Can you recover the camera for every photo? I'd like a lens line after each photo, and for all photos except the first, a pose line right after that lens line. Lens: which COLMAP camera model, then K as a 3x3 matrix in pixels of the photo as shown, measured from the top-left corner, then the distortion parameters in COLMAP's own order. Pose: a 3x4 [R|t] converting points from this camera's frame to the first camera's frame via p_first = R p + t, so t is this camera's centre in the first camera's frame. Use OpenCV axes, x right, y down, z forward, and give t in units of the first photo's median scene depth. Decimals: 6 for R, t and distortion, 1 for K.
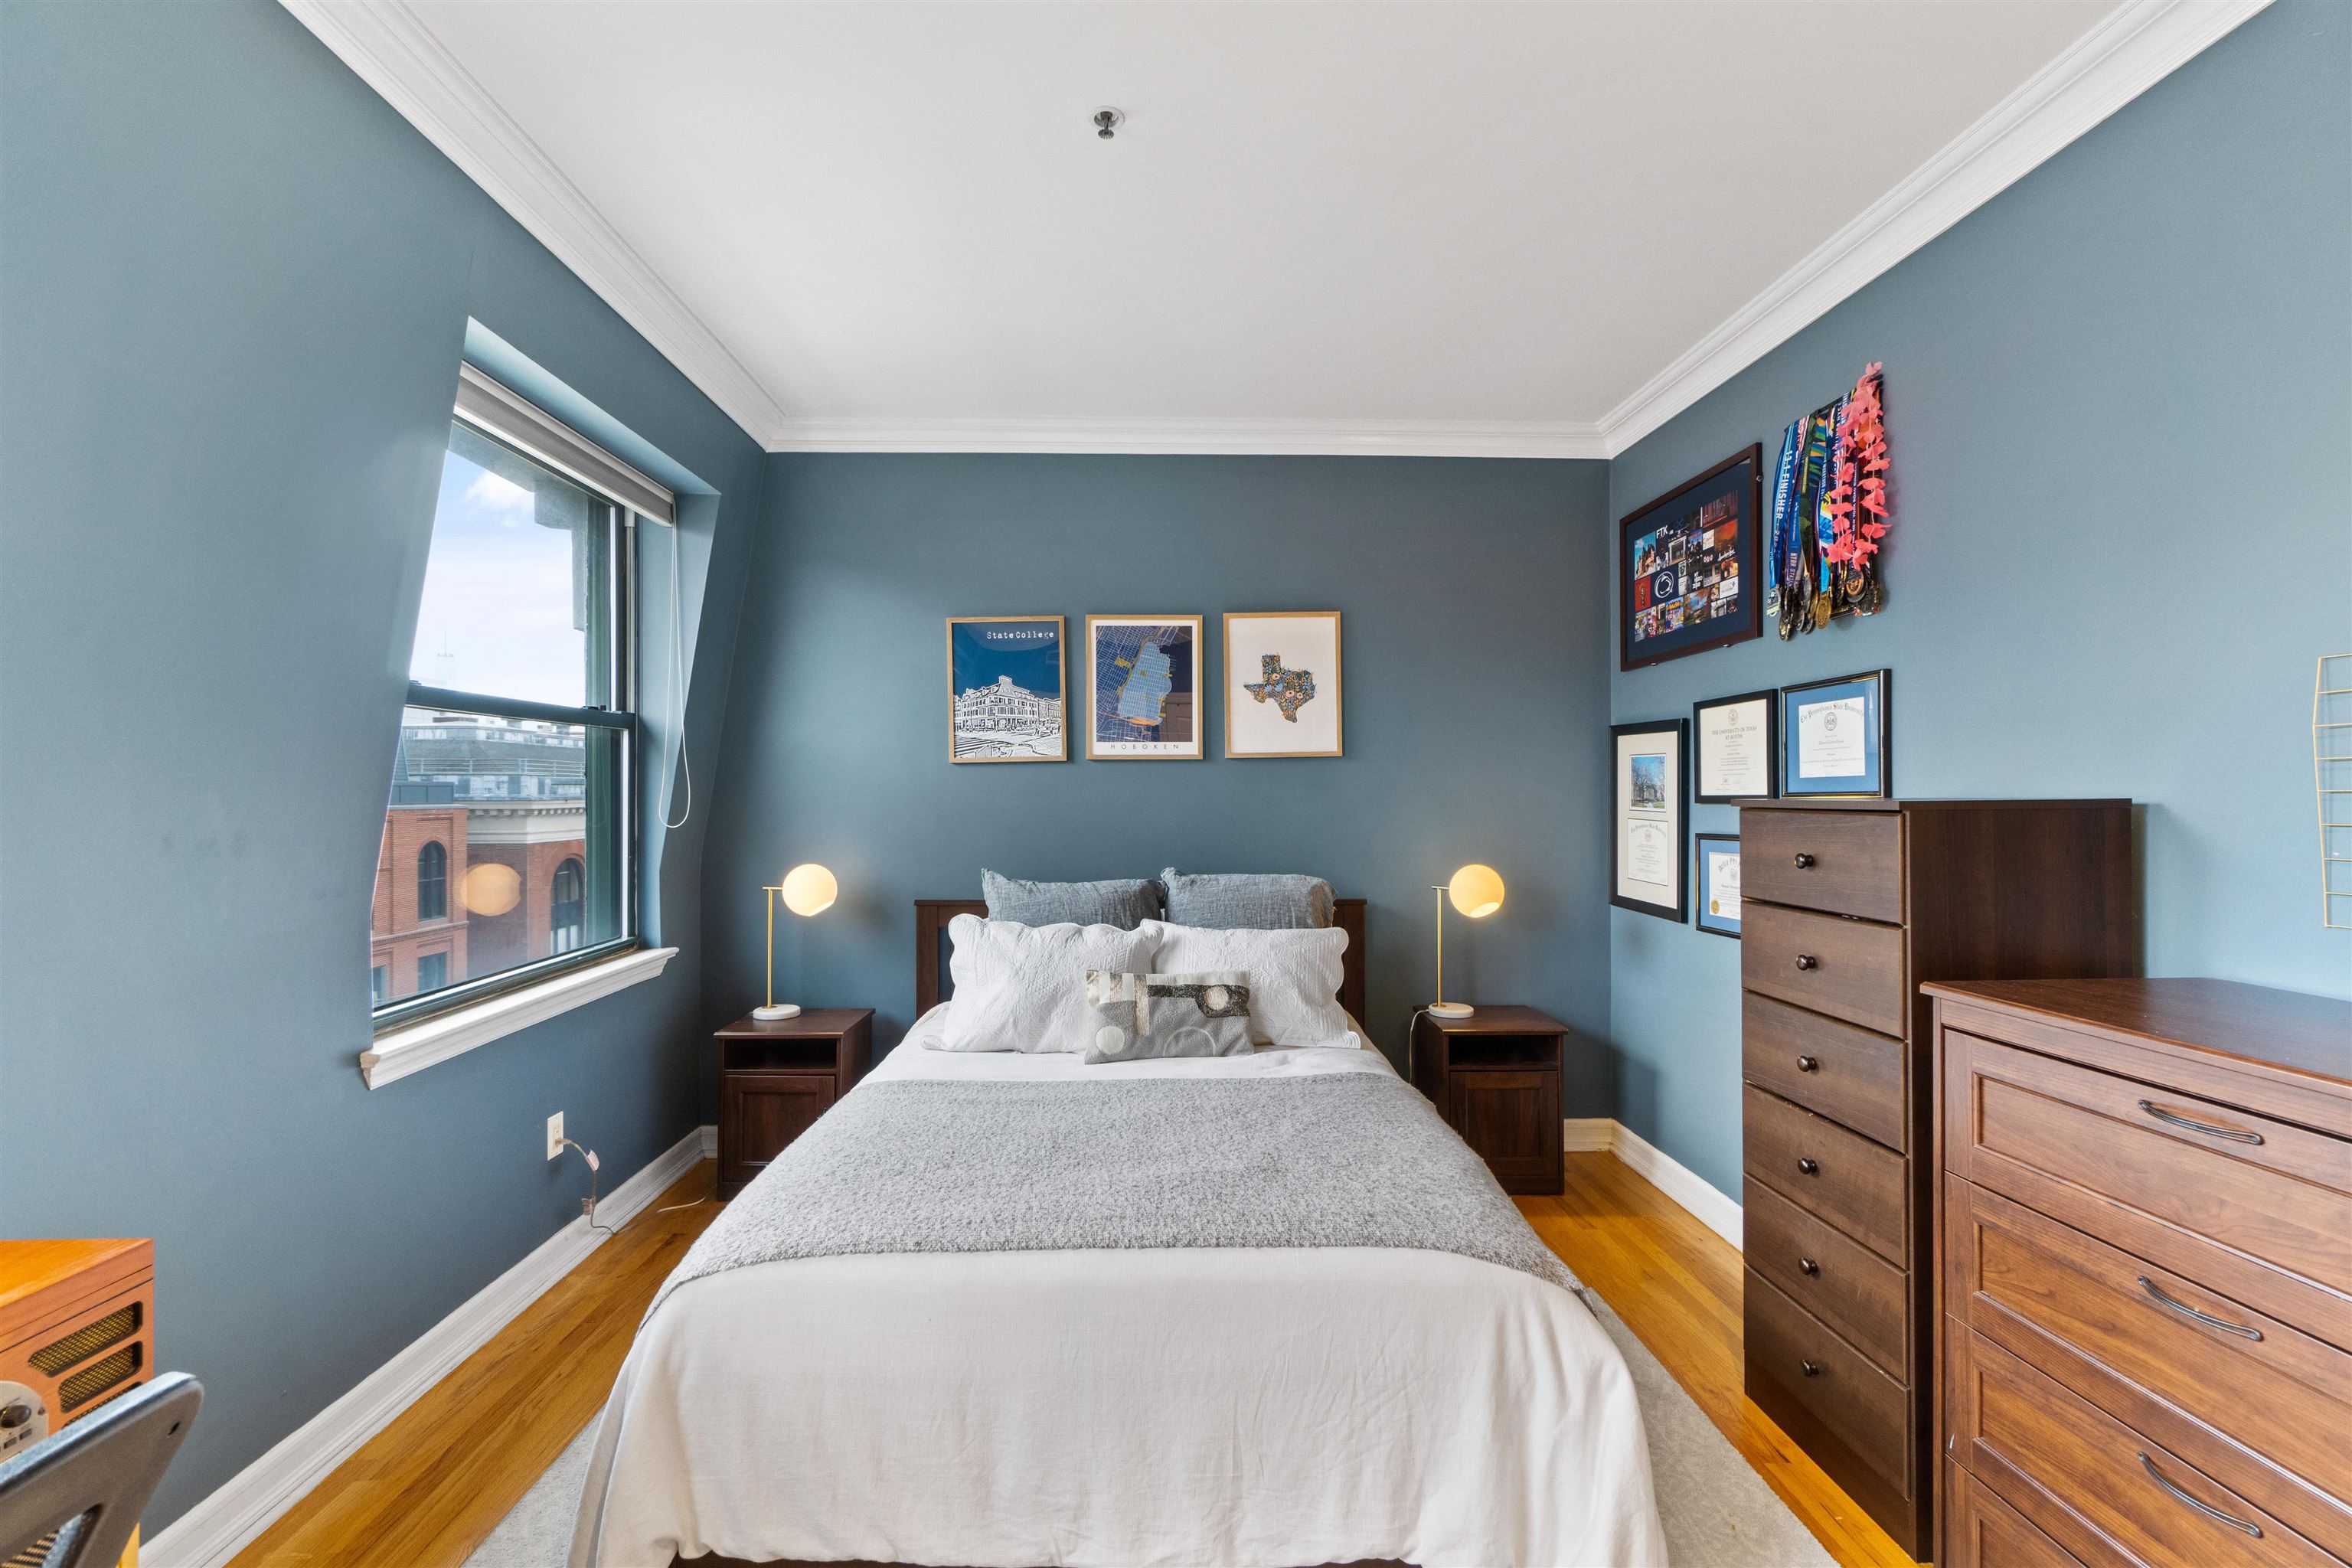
lens RADIAL K [[1011.0, 0, 1175.8], [0, 1011.0, 789.9], [0, 0, 1]] dist [-0.001487, -0.000261]
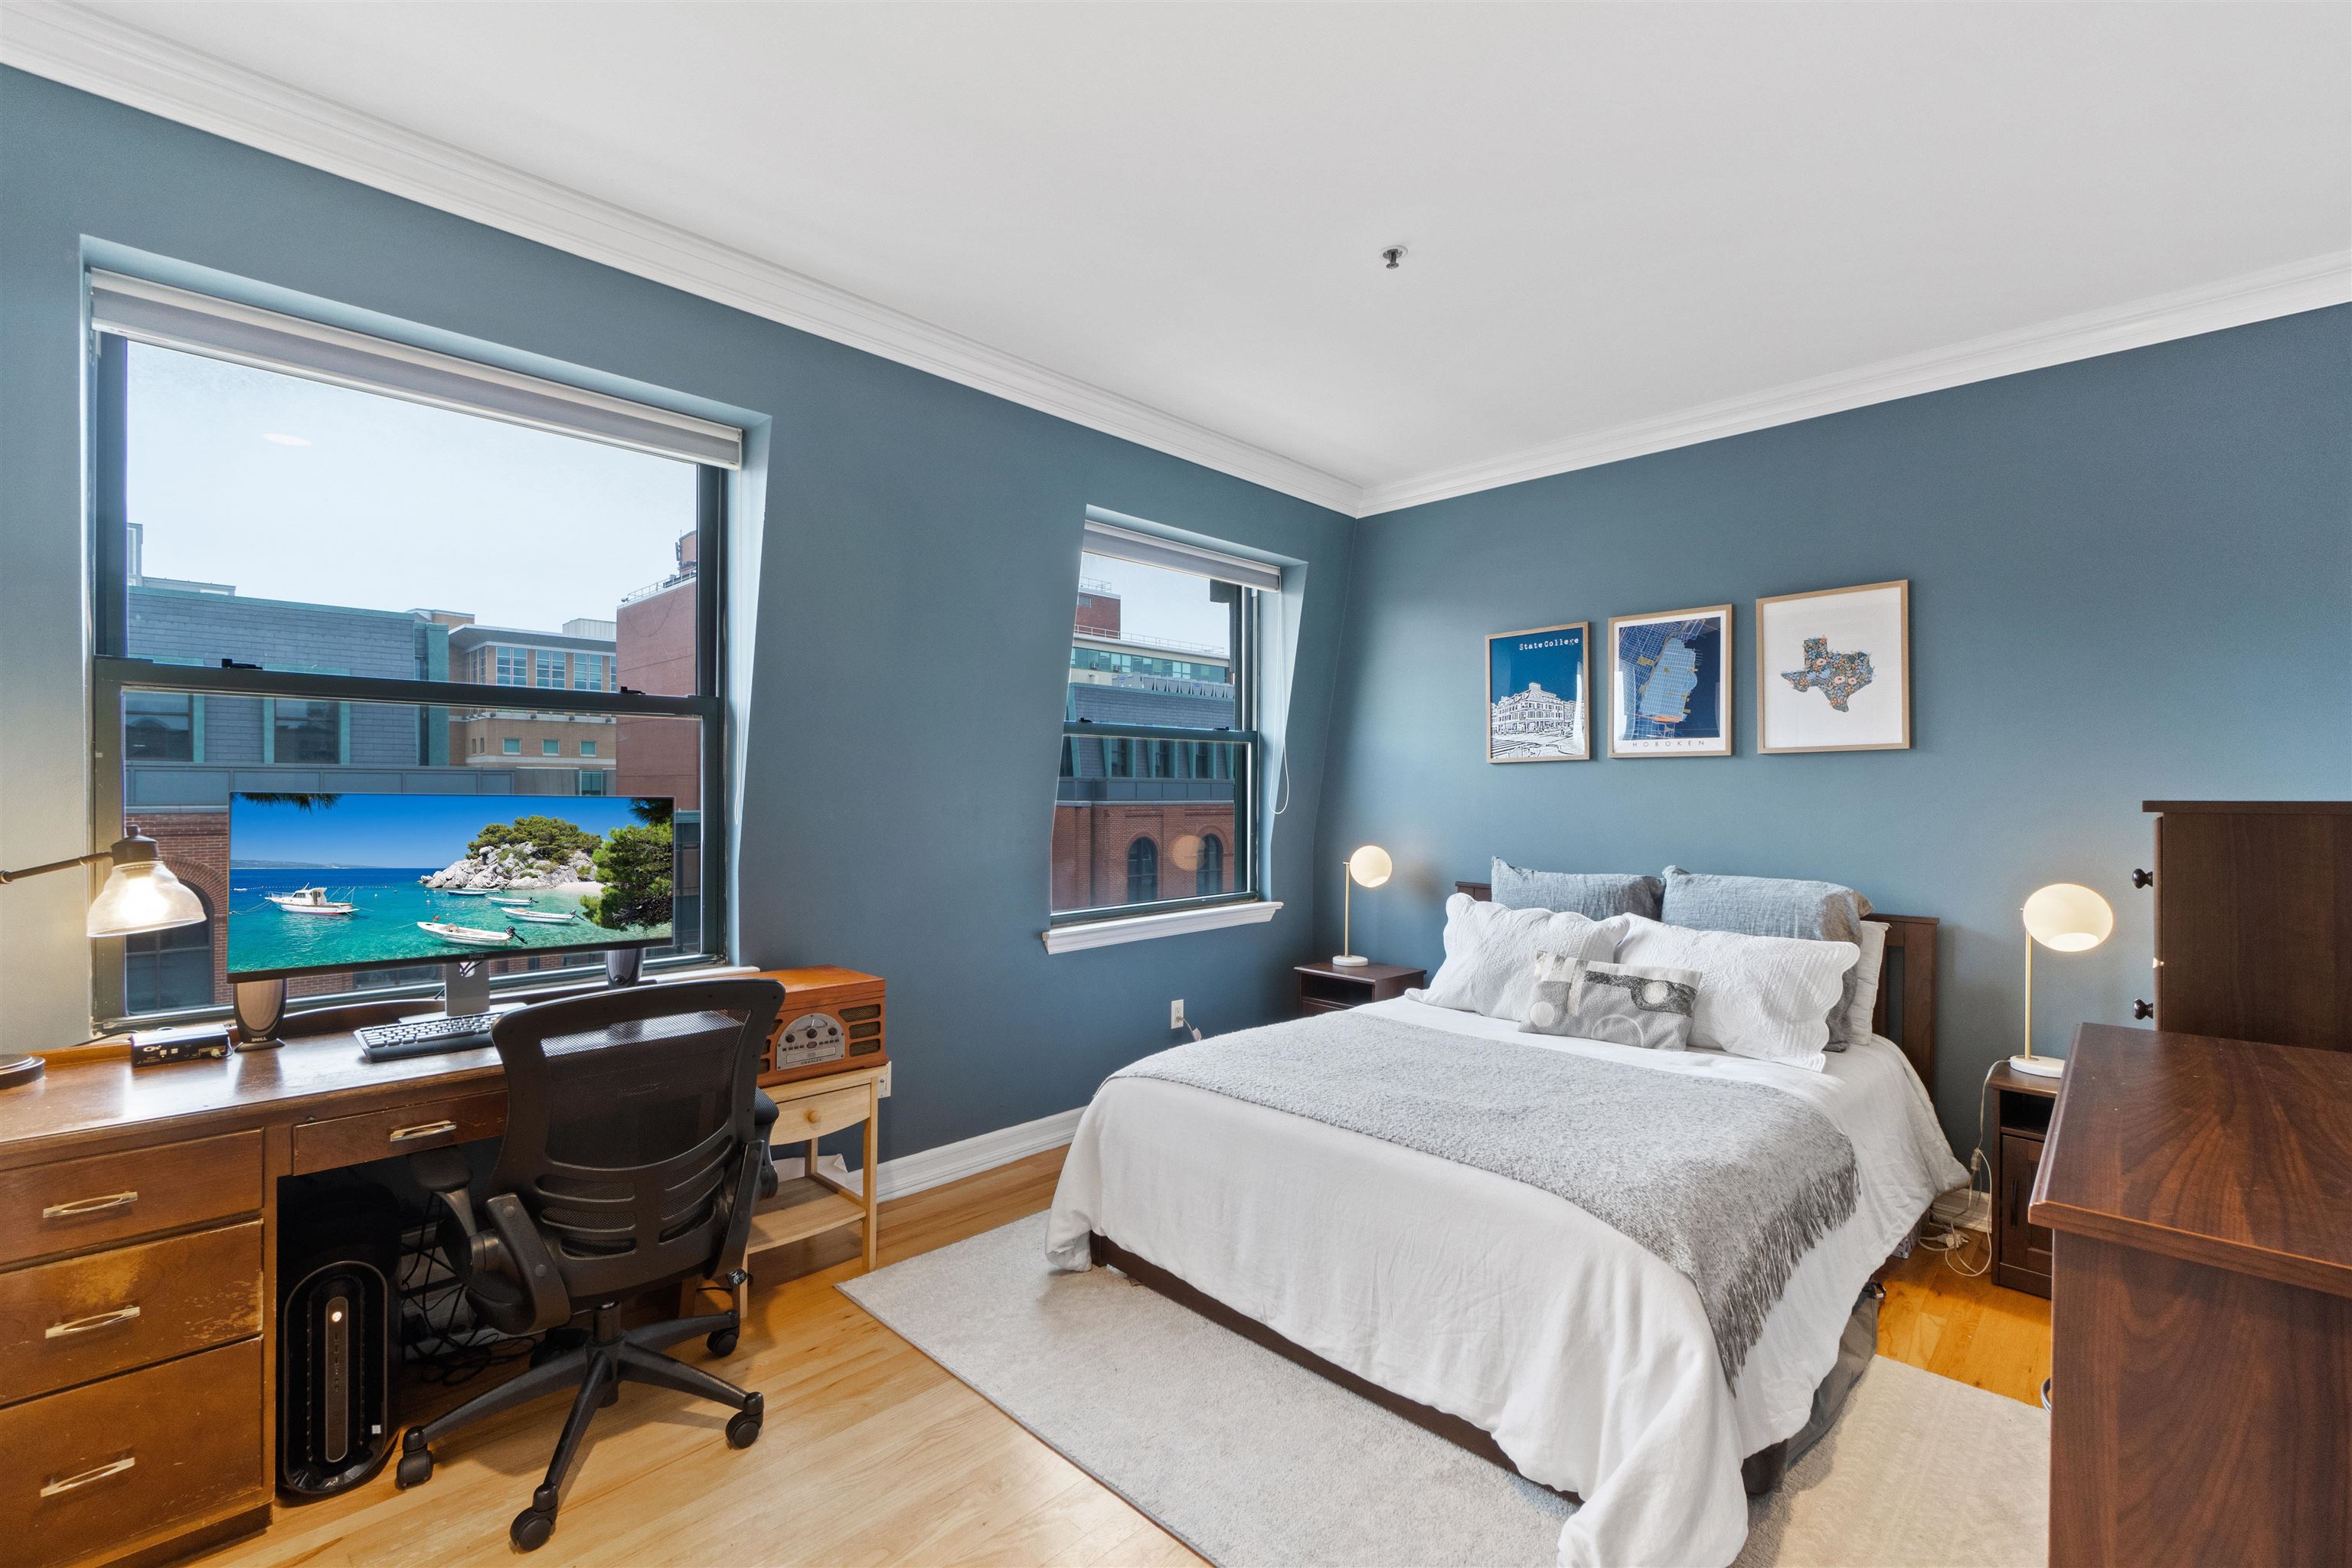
lens RADIAL K [[1011.0, 0, 1175.8], [0, 1011.0, 789.9], [0, 0, 1]] dist [-0.001487, -0.000261]
pose [[0.693911, 0.004754, -0.720045, 0.389619], [-0.004259, 0.999988, 0.002498, 0.002451], [0.720048, 0.001333, 0.693923, -0.042521]]
